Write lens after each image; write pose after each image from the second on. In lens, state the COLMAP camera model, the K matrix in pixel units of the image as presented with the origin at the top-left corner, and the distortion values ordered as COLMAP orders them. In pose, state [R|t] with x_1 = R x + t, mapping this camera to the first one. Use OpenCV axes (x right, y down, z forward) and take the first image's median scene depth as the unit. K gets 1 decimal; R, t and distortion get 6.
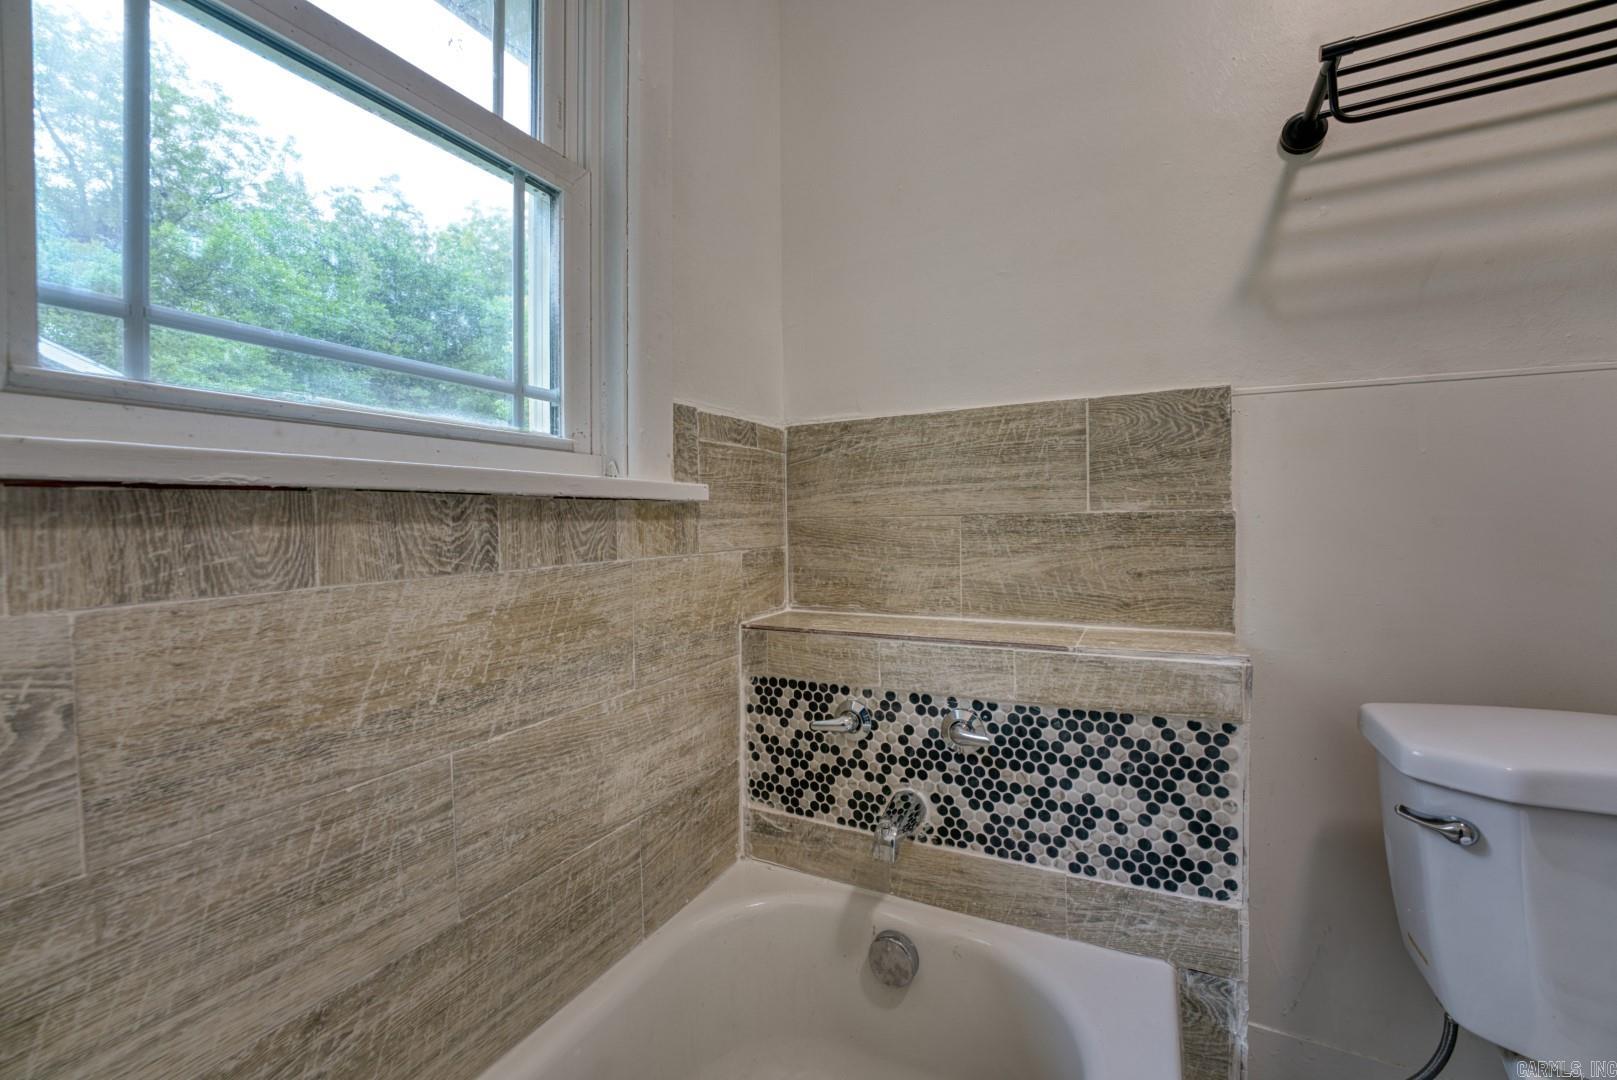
lens RADIAL K [[656.4, 0, 801.3], [0, 656.4, 531.6], [0, 0, 1]] dist [-0.028503, 0.000309]
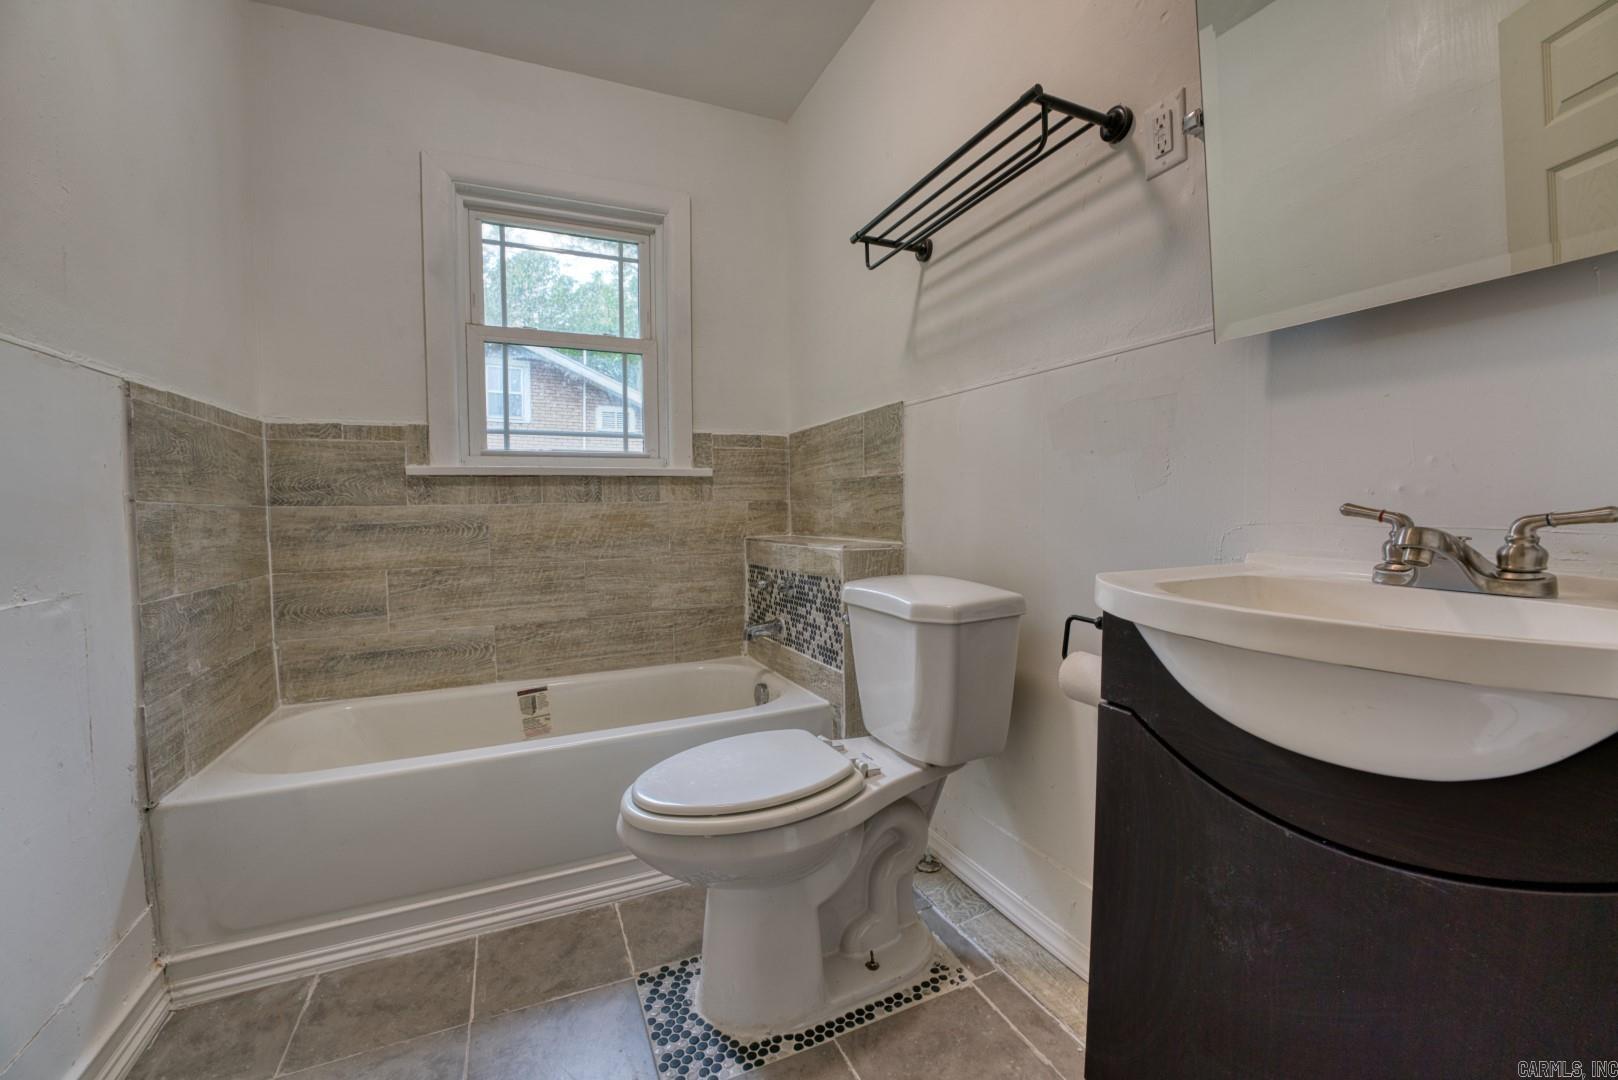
lens RADIAL K [[656.8, 0, 801.8], [0, 656.8, 531.6], [0, 0, 1]] dist [-0.028503, 0.000309]
pose [[0.785304, 0.022549, -0.618700, 1.550927], [-0.005300, 0.999545, 0.029702, 0.075198], [0.619088, -0.020046, 0.785066, -0.561900]]
